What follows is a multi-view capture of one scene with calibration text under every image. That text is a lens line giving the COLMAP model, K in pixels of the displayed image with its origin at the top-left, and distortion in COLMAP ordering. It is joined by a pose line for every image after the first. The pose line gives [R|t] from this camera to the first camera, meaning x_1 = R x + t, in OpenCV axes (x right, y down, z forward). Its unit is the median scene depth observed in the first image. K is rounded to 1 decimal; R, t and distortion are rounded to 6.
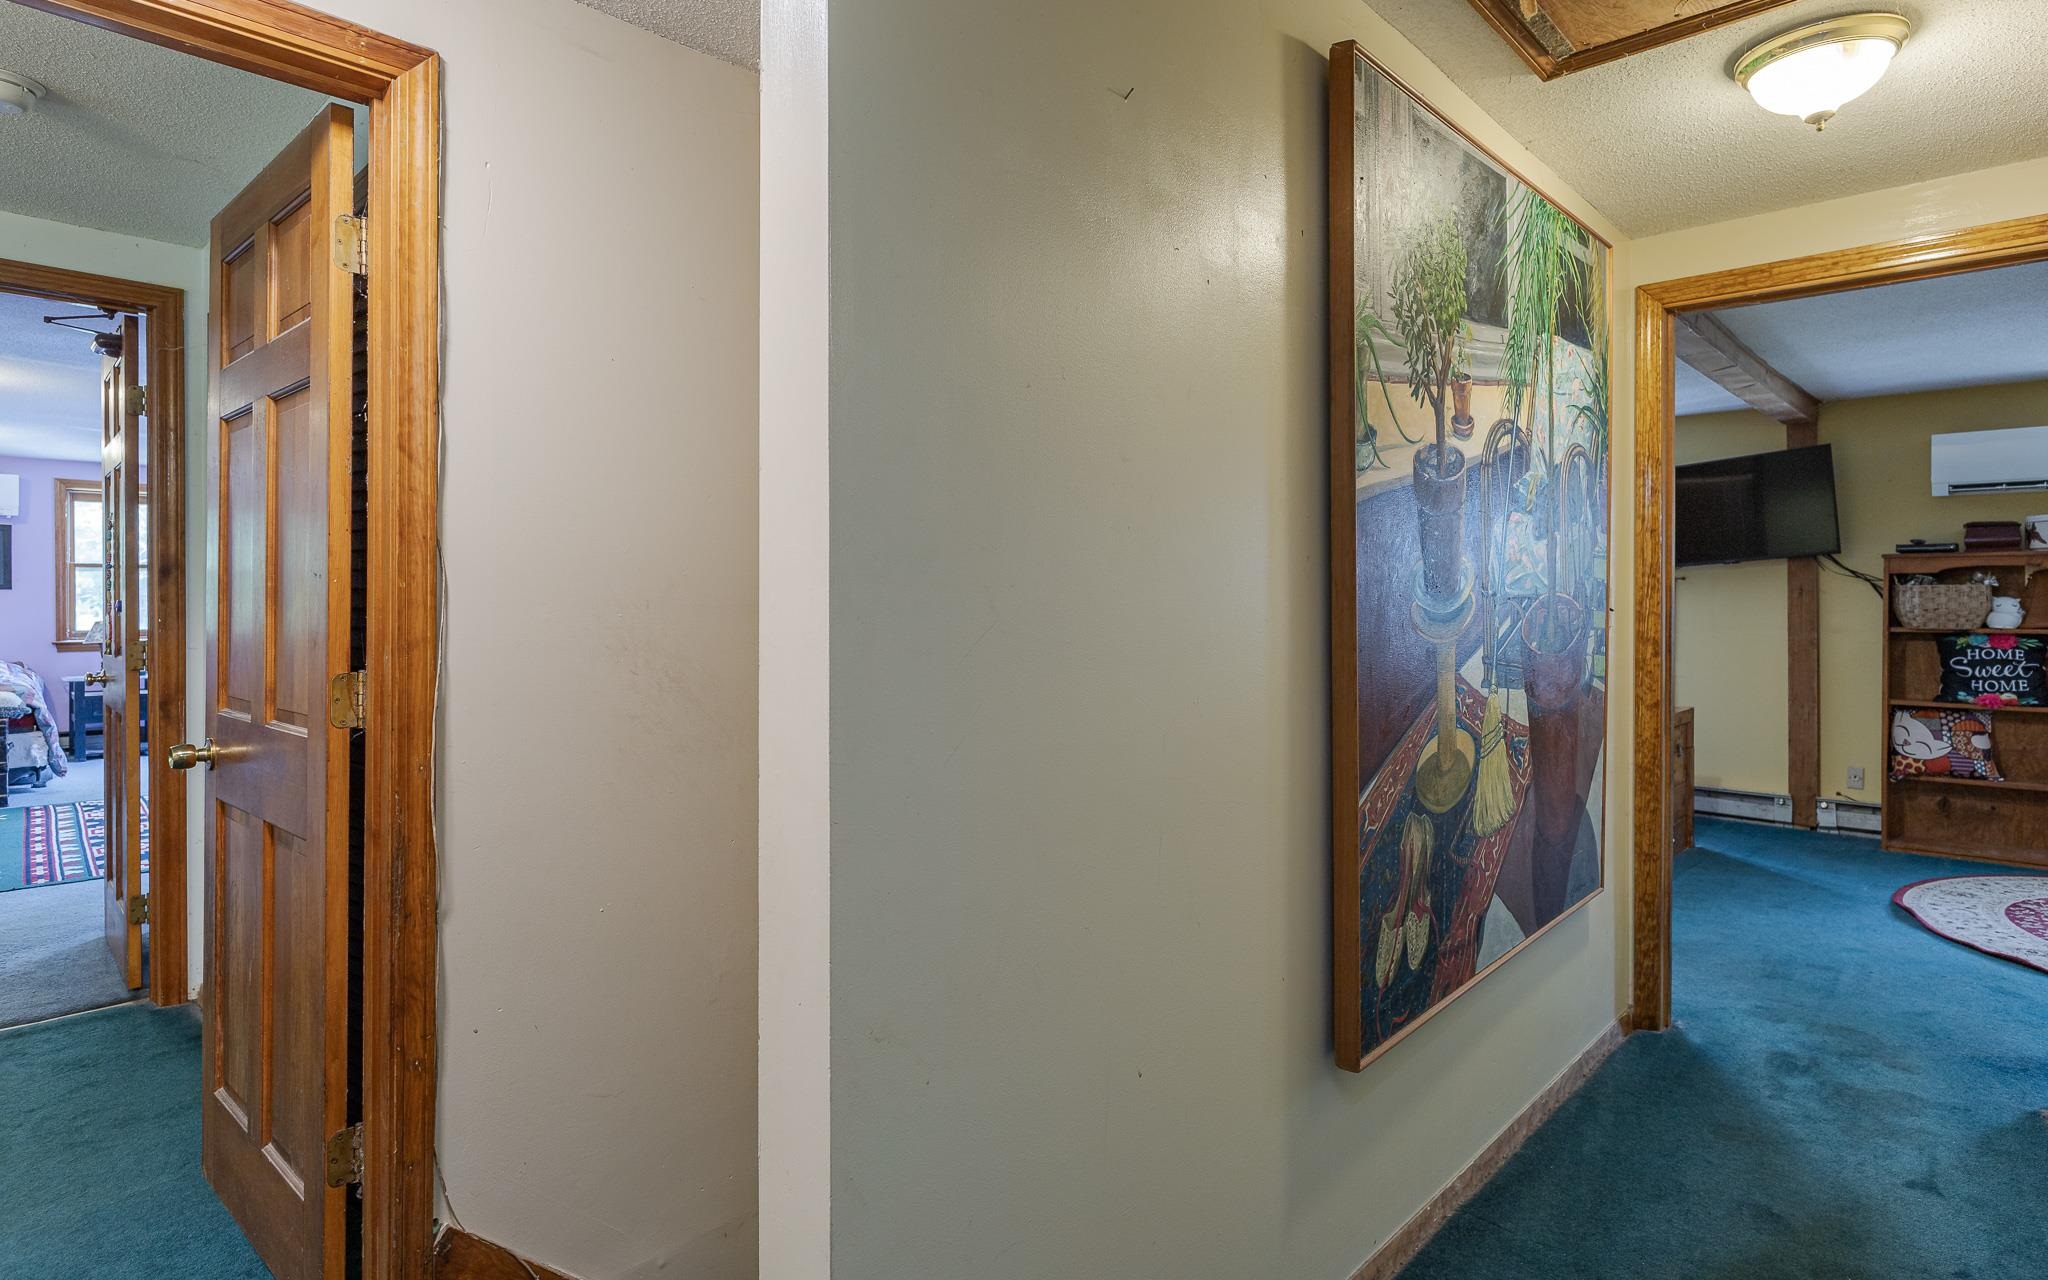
lens RADIAL K [[1082.3, 0, 1016.5], [0, 1082.3, 610.0], [0, 0, 1]] dist [-0.003302, -0.001615]
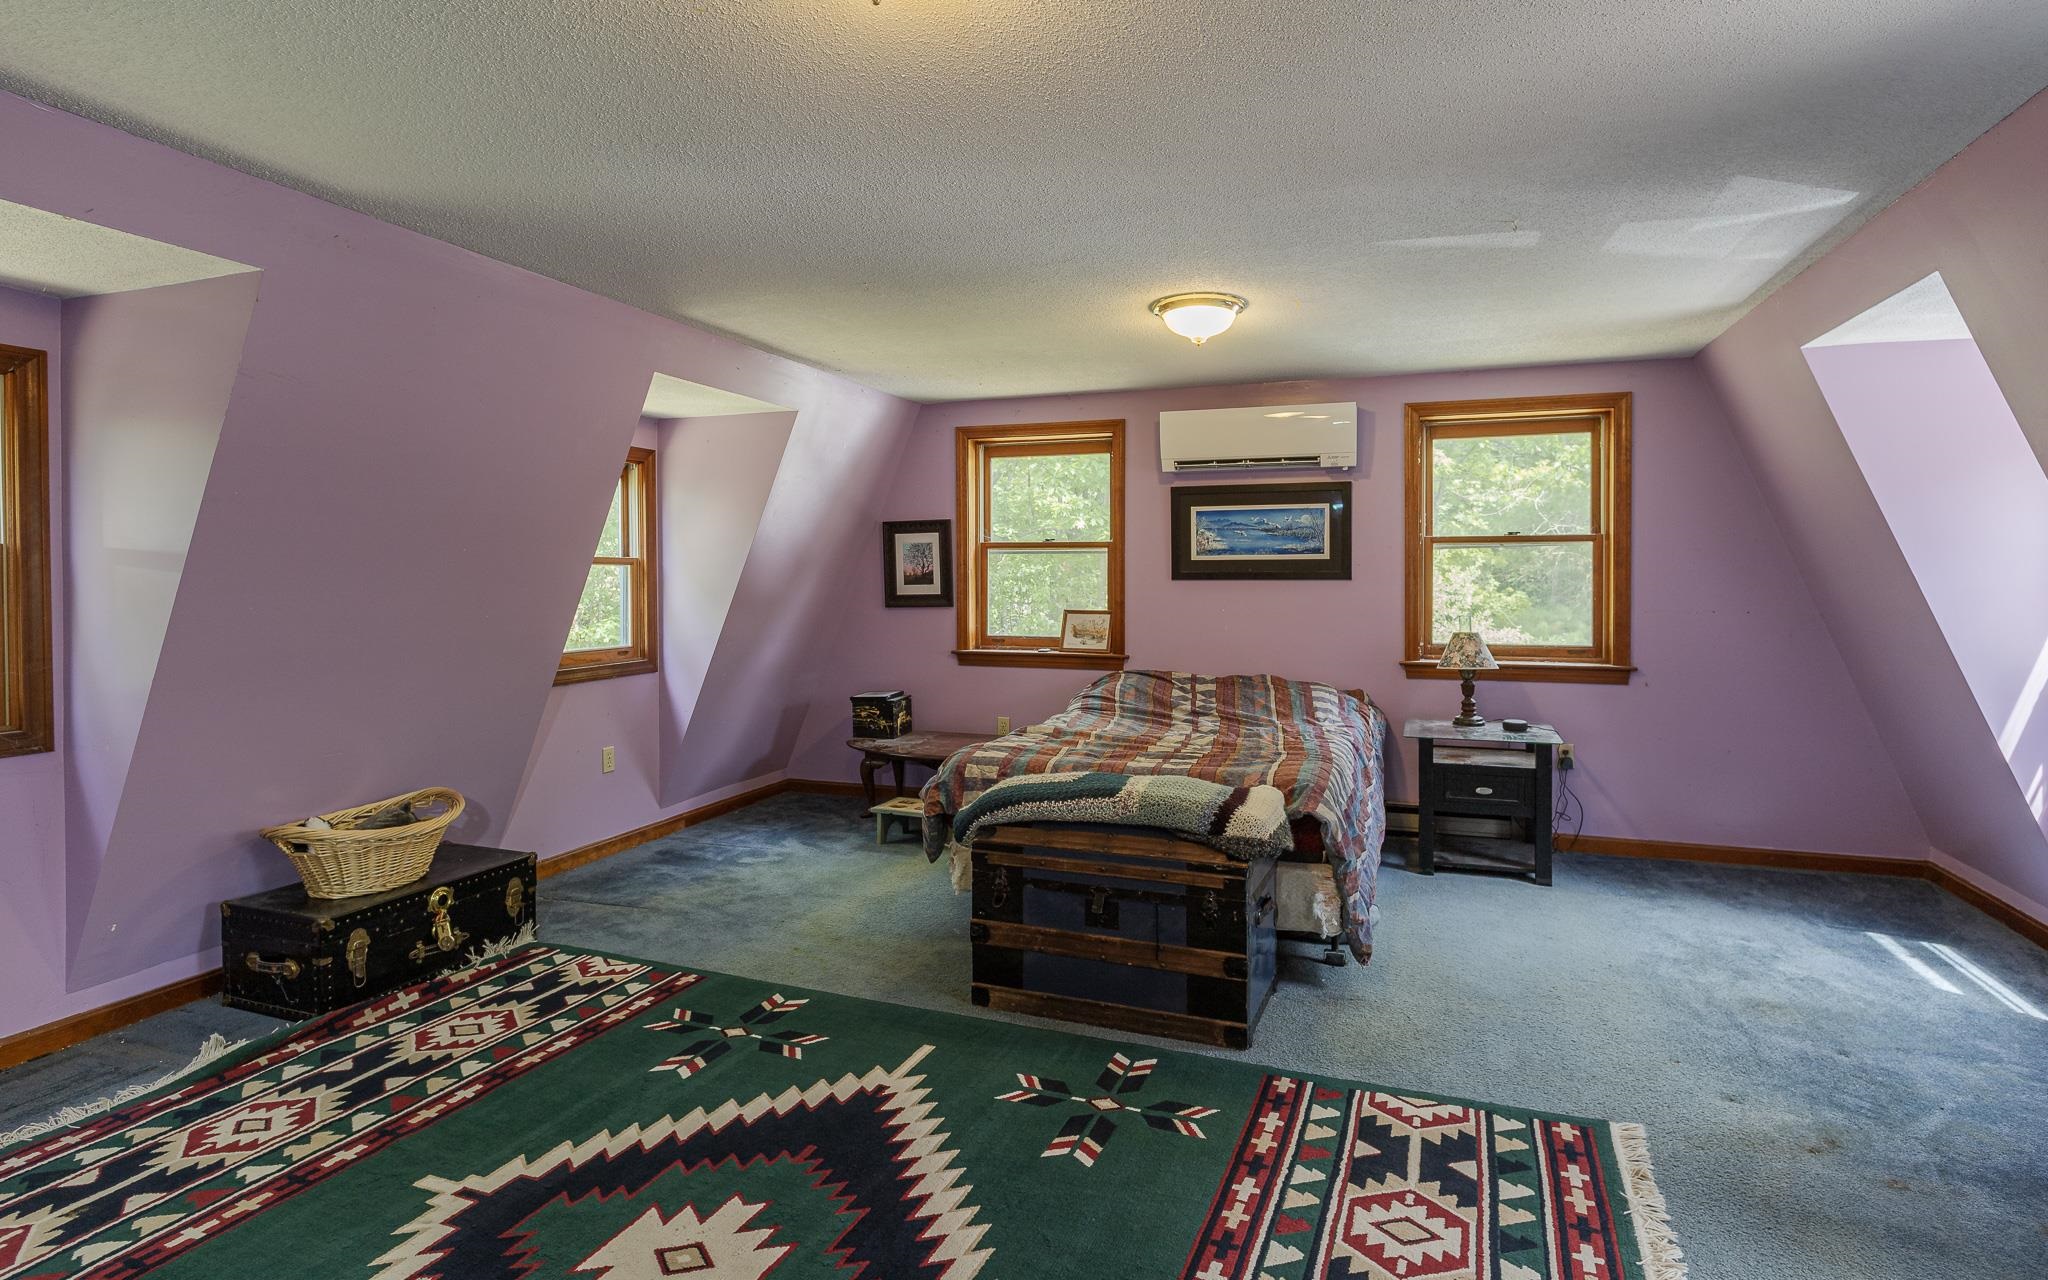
lens RADIAL K [[1073.0, 0, 1024.6], [0, 1073.0, 594.3], [0, 0, 1]] dist [-0.001530, -0.001654]
pose [[0.417857, 0.012285, -0.908430, -1.078453], [-0.002317, 0.999920, 0.012457, -0.045752], [0.908510, -0.003100, 0.417852, 1.398090]]
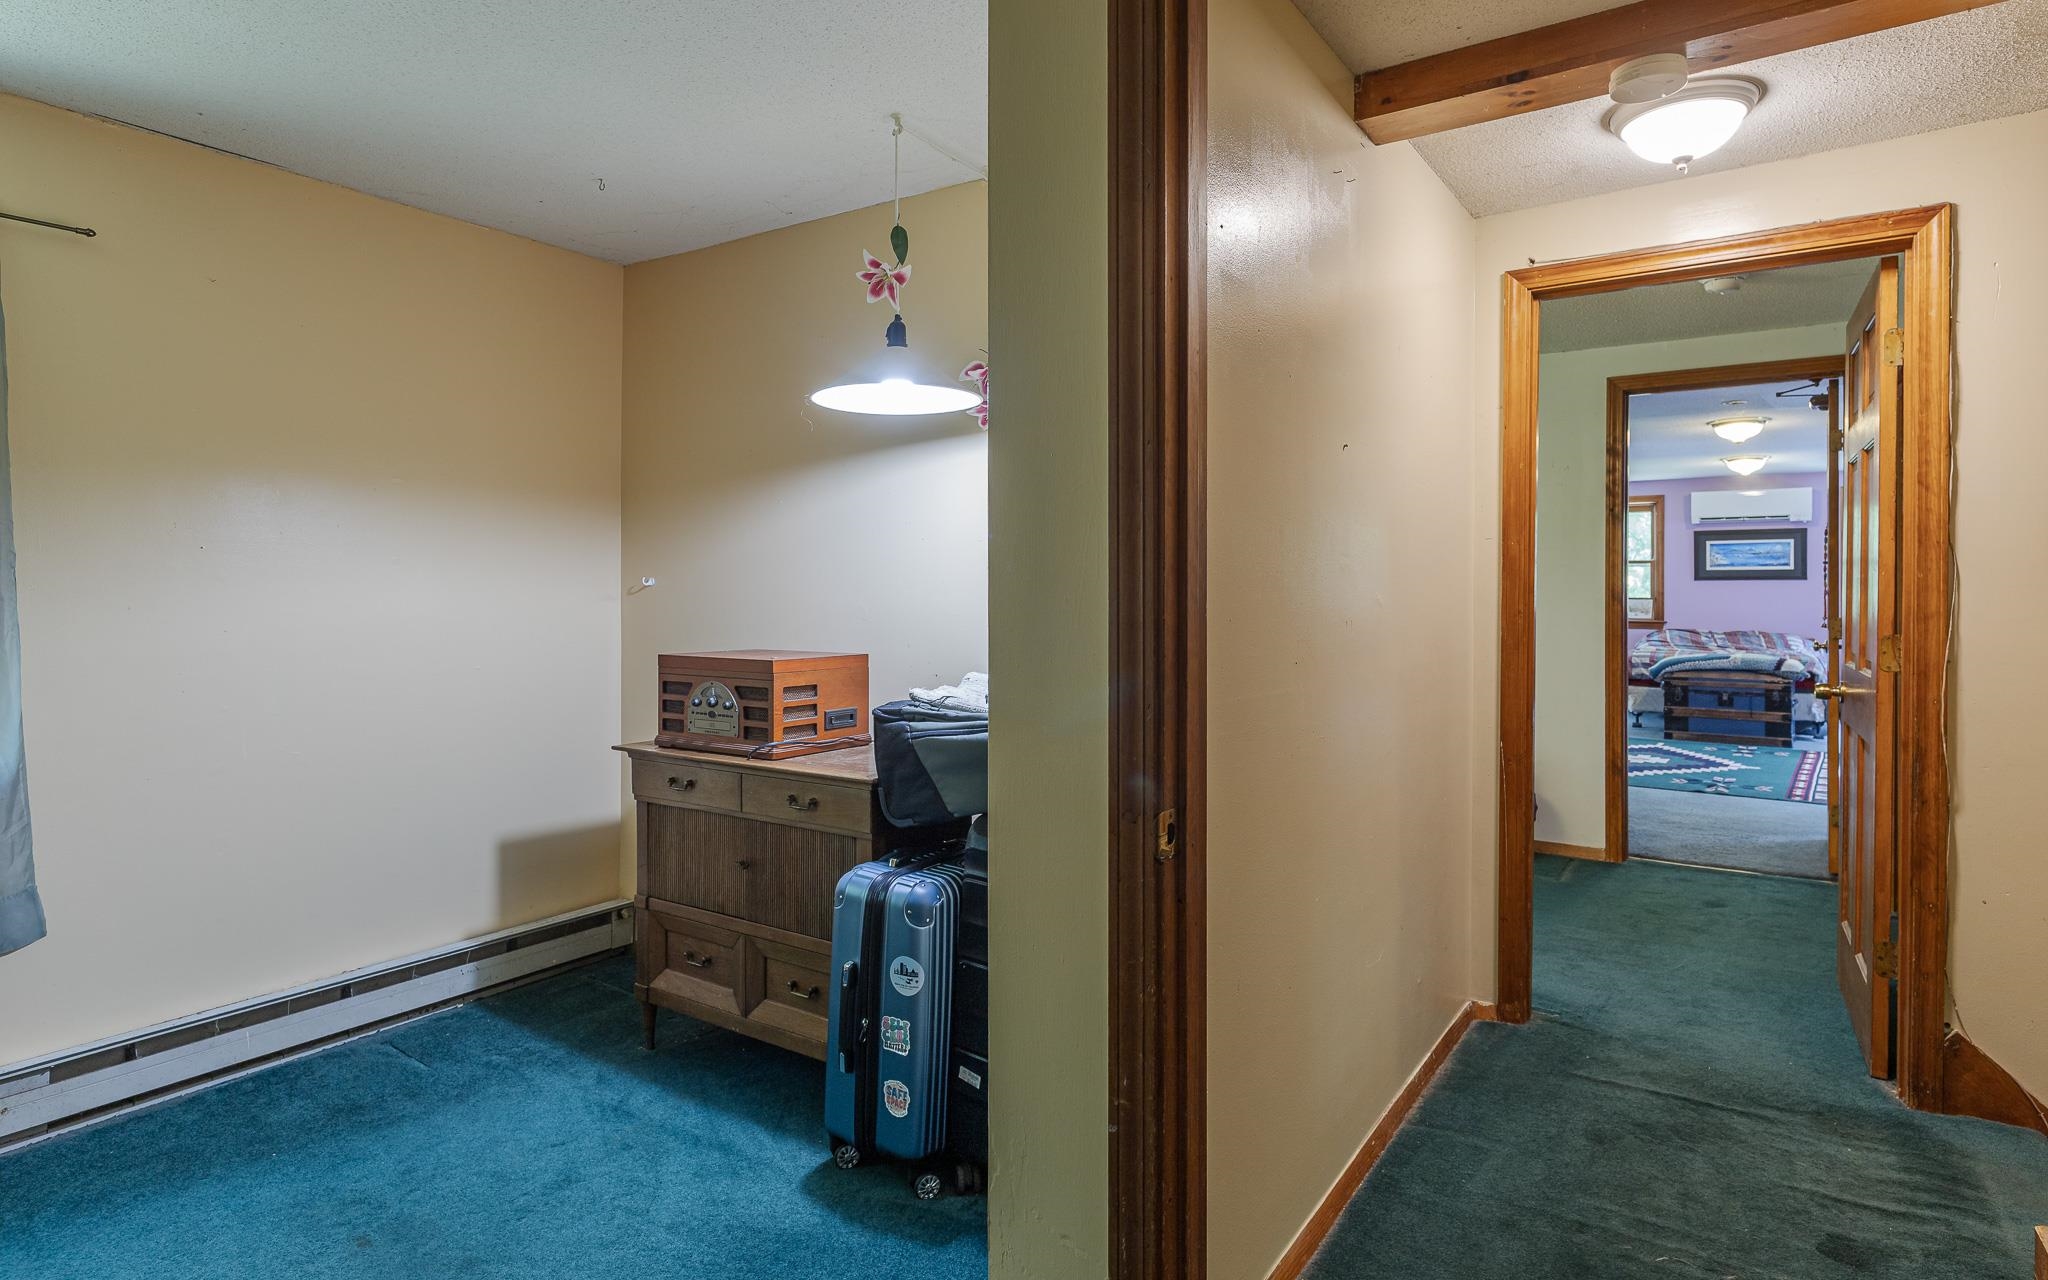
lens RADIAL K [[1082.4, 0, 1032.0], [0, 1082.4, 594.3], [0, 0, 1]] dist [-0.000131, -0.001028]
pose [[0.172202, 0.001314, -0.985061, 0.358726], [-0.005177, 0.999987, 0.000429, 0.004171], [0.985048, 0.005026, 0.172206, -0.236941]]
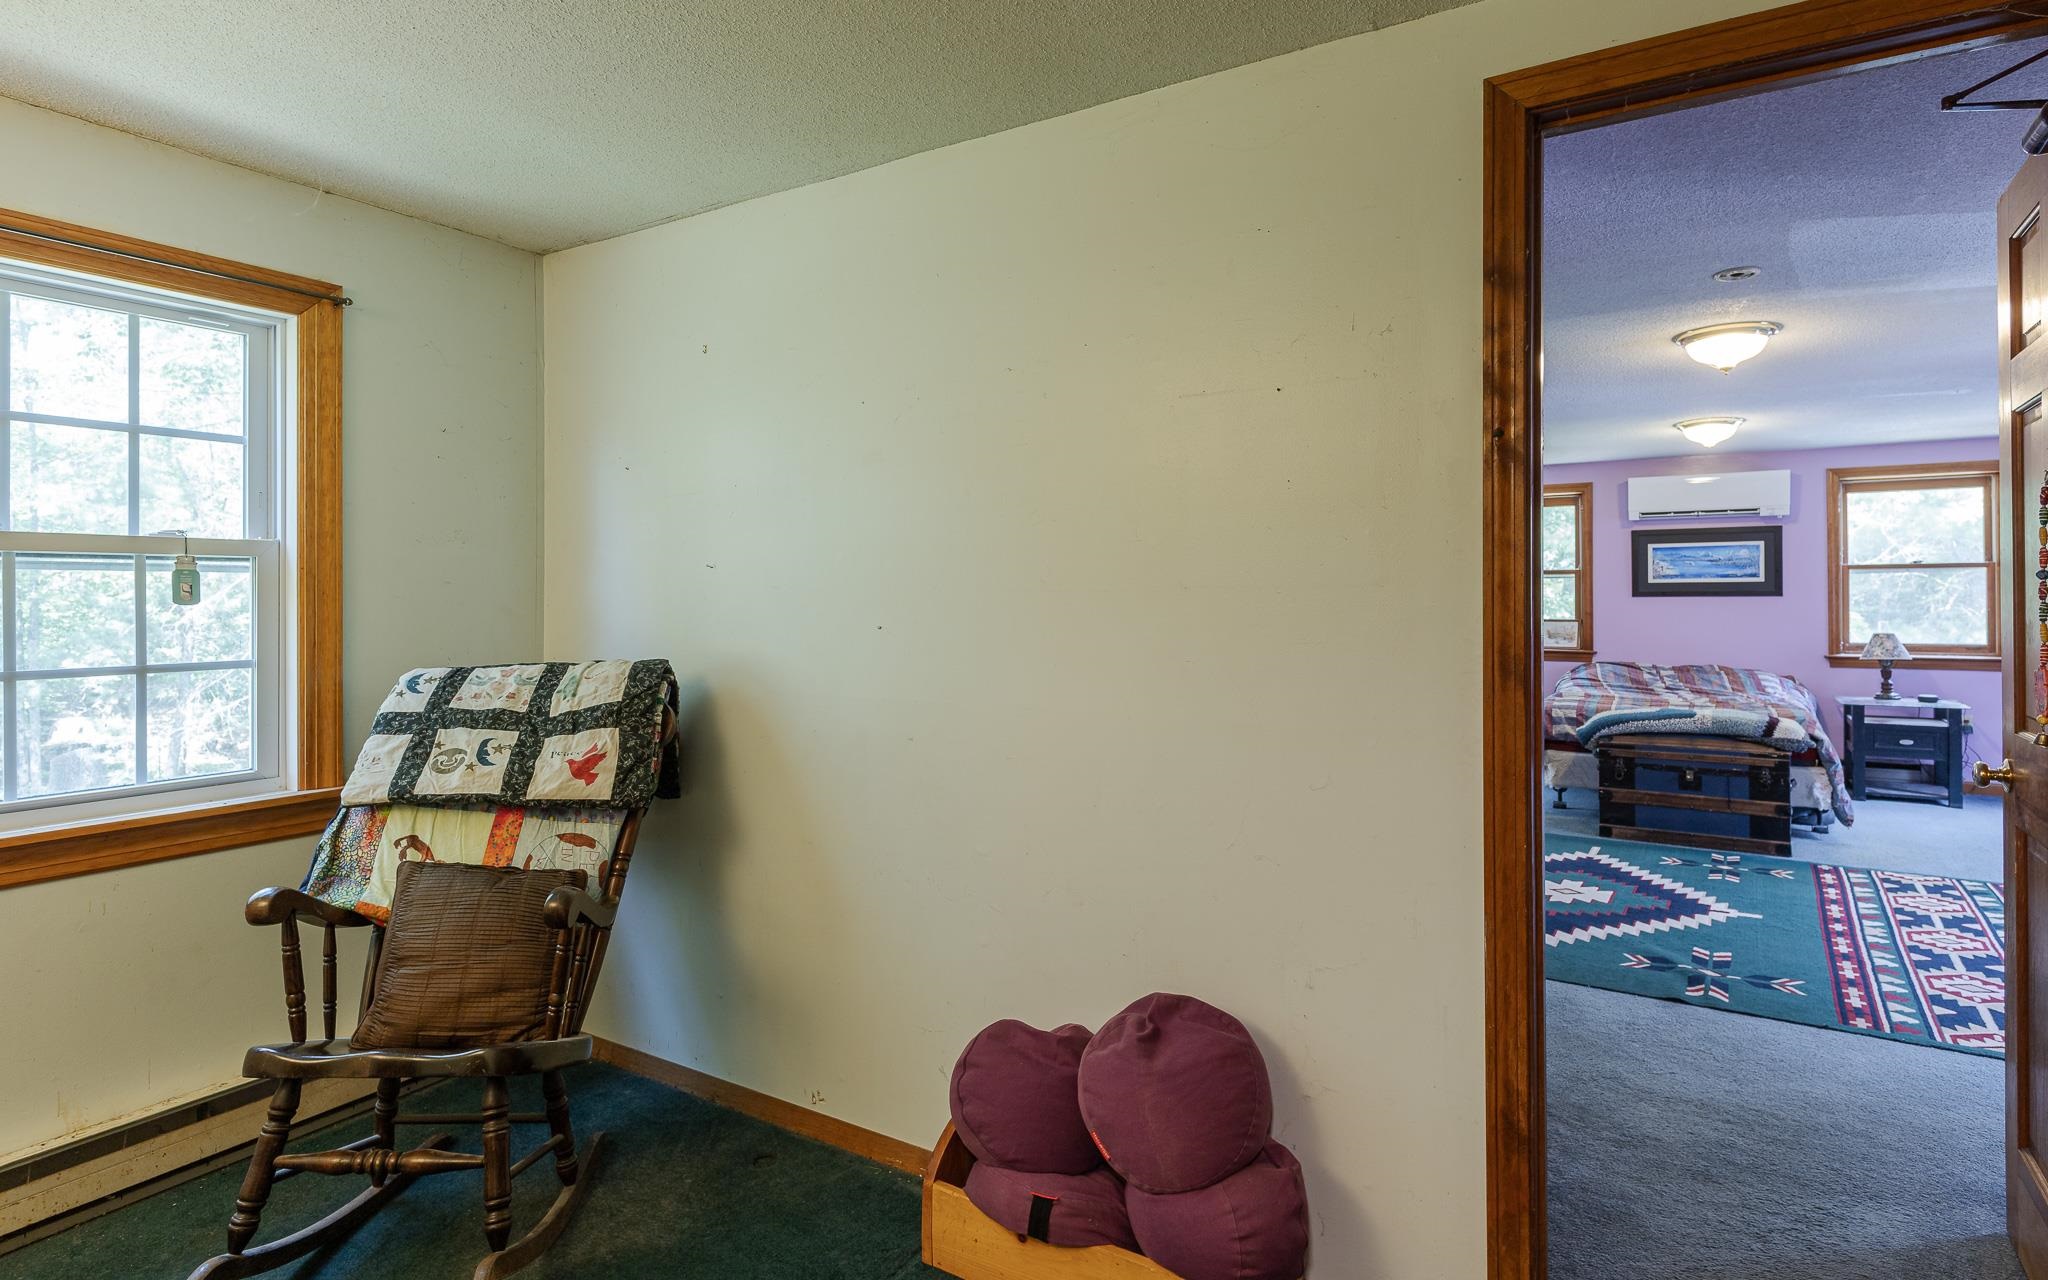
lens RADIAL K [[1073.0, 0, 1024.6], [0, 1073.0, 594.3], [0, 0, 1]] dist [-0.001530, -0.001654]
pose [[0.221520, -0.008644, -0.975118, -0.487903], [-0.002497, 0.999952, -0.009431, -0.027004], [0.975153, 0.004524, 0.221488, 0.445286]]
